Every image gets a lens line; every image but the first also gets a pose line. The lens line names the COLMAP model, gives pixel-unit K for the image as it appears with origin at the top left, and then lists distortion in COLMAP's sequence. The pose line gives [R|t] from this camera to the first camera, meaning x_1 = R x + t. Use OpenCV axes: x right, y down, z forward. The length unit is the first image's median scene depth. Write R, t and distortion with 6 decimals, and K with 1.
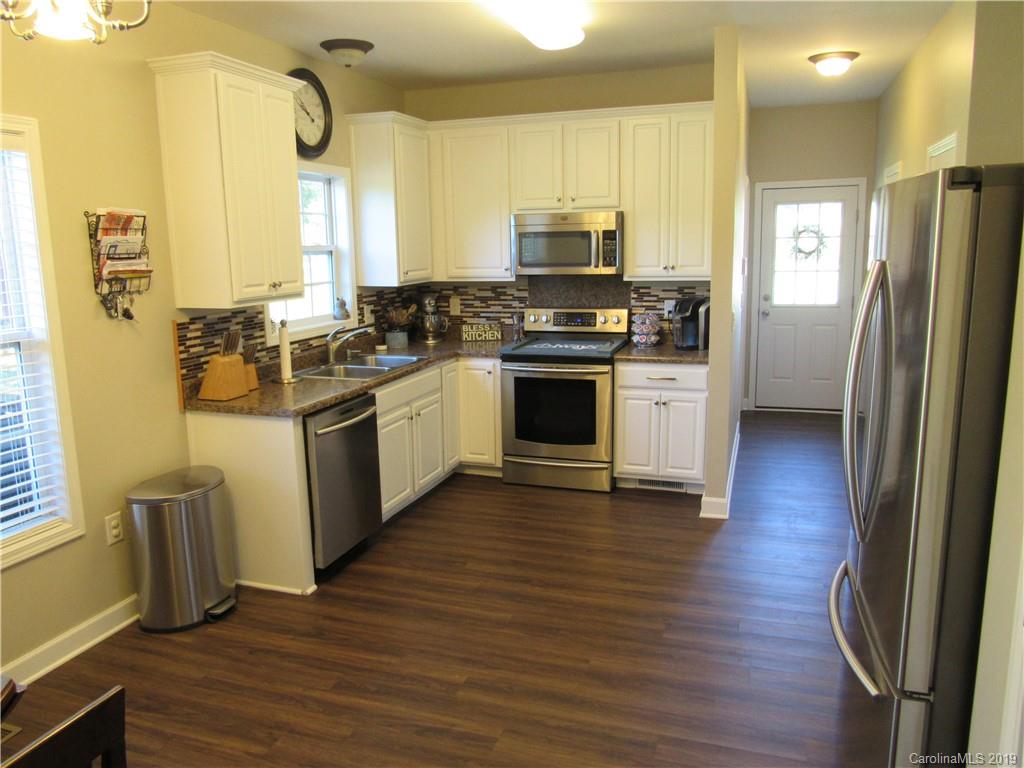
lens RADIAL K [[767.3, 0, 512.0], [0, 767.3, 384.0], [0, 0, 1]] dist [-0.013134, -0.004498]
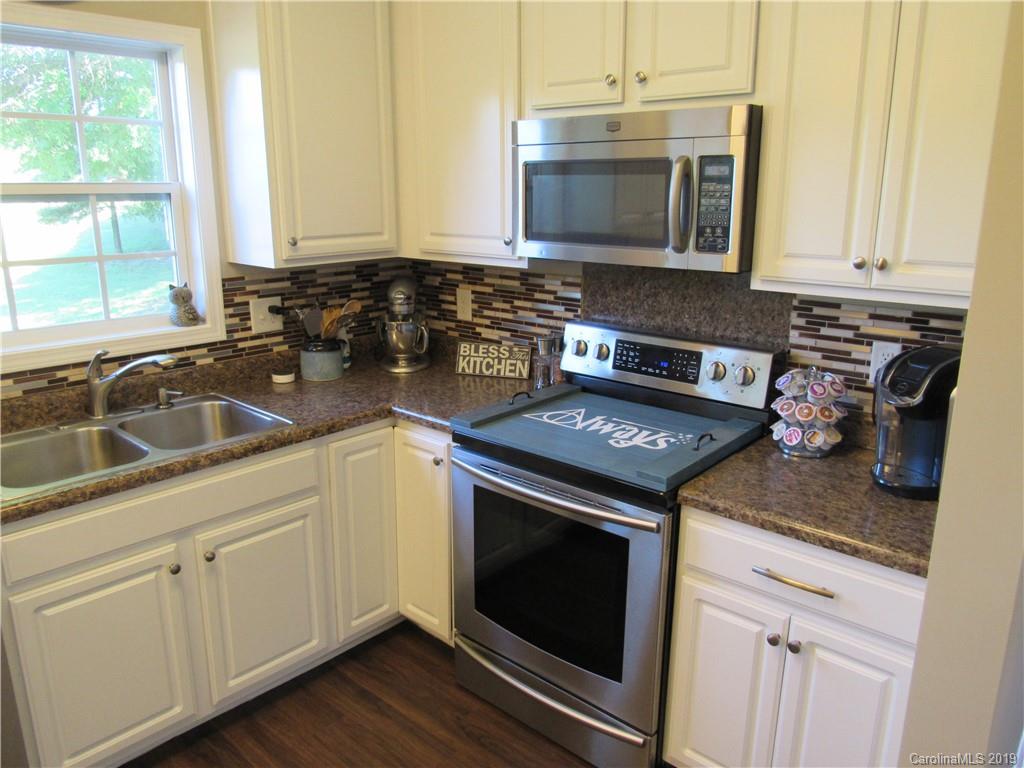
lens RADIAL K [[767.3, 0, 512.0], [0, 767.3, 384.0], [0, 0, 1]] dist [-0.013134, -0.004498]
pose [[0.922675, 0.117325, -0.367296, 0.174587], [-0.090980, 0.991930, 0.088305, -0.105279], [0.374692, -0.048060, 0.925903, 0.563840]]
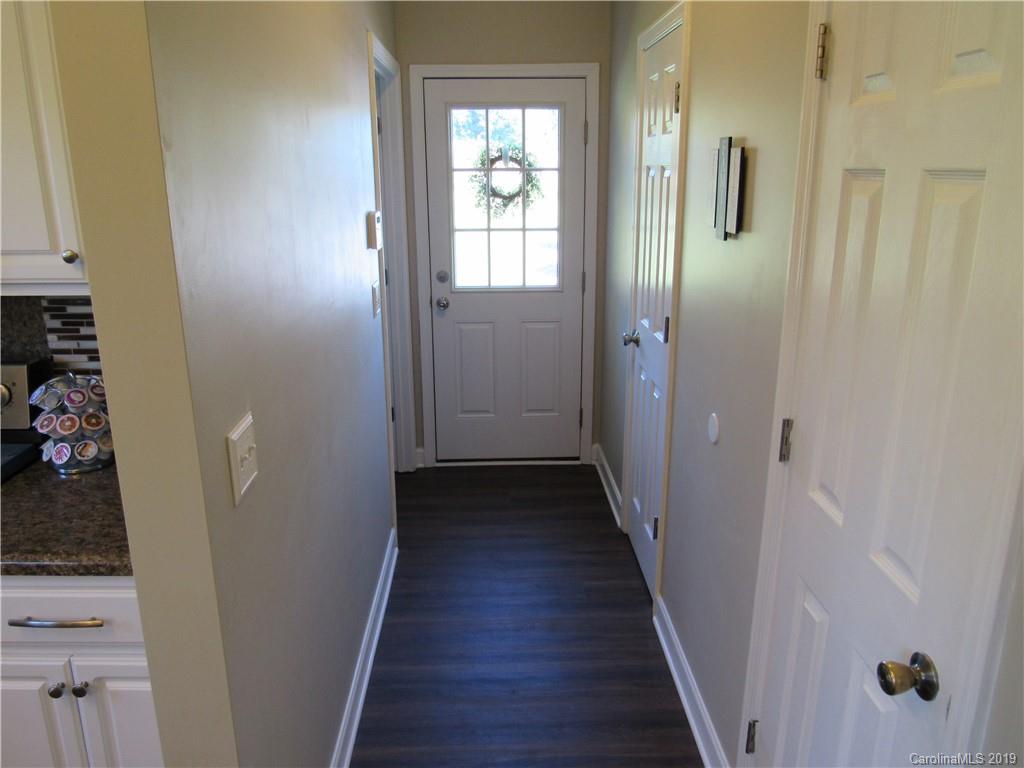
lens RADIAL K [[767.3, 0, 512.0], [0, 767.3, 384.0], [0, 0, 1]] dist [-0.013134, -0.004498]
pose [[0.940135, -0.073829, 0.332709, 0.245284], [0.044638, 0.994519, 0.094550, -0.112406], [-0.337866, -0.074038, 0.938278, 0.585635]]
